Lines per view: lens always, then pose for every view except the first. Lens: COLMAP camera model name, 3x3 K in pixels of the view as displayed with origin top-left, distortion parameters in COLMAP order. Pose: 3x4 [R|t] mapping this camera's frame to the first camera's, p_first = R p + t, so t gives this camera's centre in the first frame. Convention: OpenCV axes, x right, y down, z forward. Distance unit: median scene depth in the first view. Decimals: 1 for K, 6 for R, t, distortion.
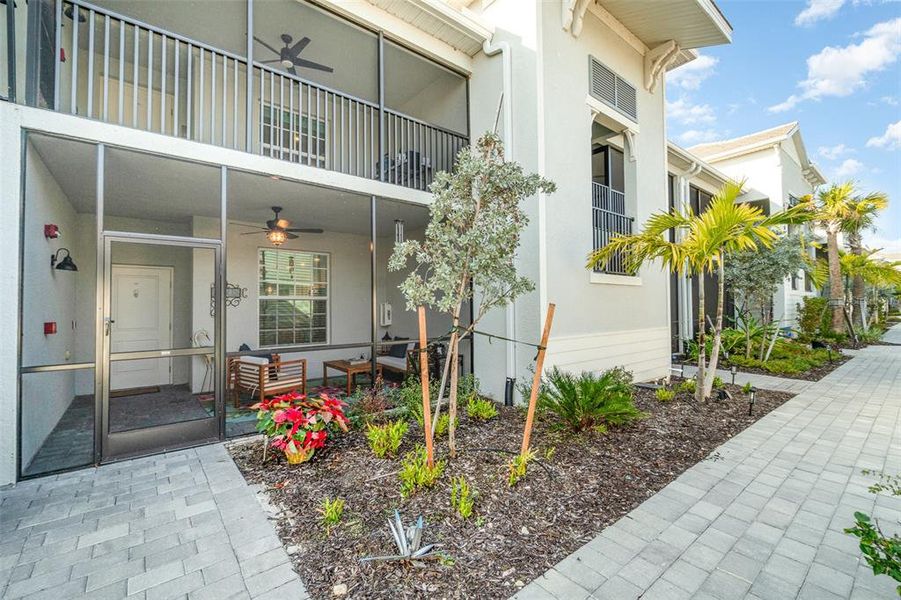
lens RADIAL K [[390.5, 0, 449.9], [0, 390.5, 296.1], [0, 0, 1]] dist [-0.009209, 0.002393]
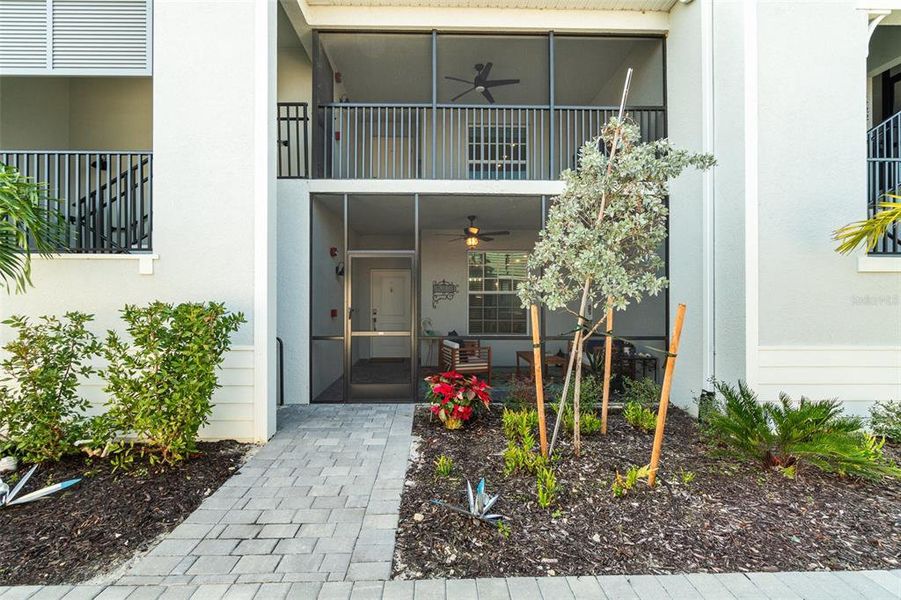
lens RADIAL K [[390.5, 0, 432.7], [0, 390.5, 297.8], [0, 0, 1]] dist [-0.009209, 0.002393]
pose [[0.787495, 0.007943, -0.616269, 0.336519], [0.006878, 0.999741, 0.021675, -0.015479], [0.616282, -0.021308, 0.787237, -0.003664]]
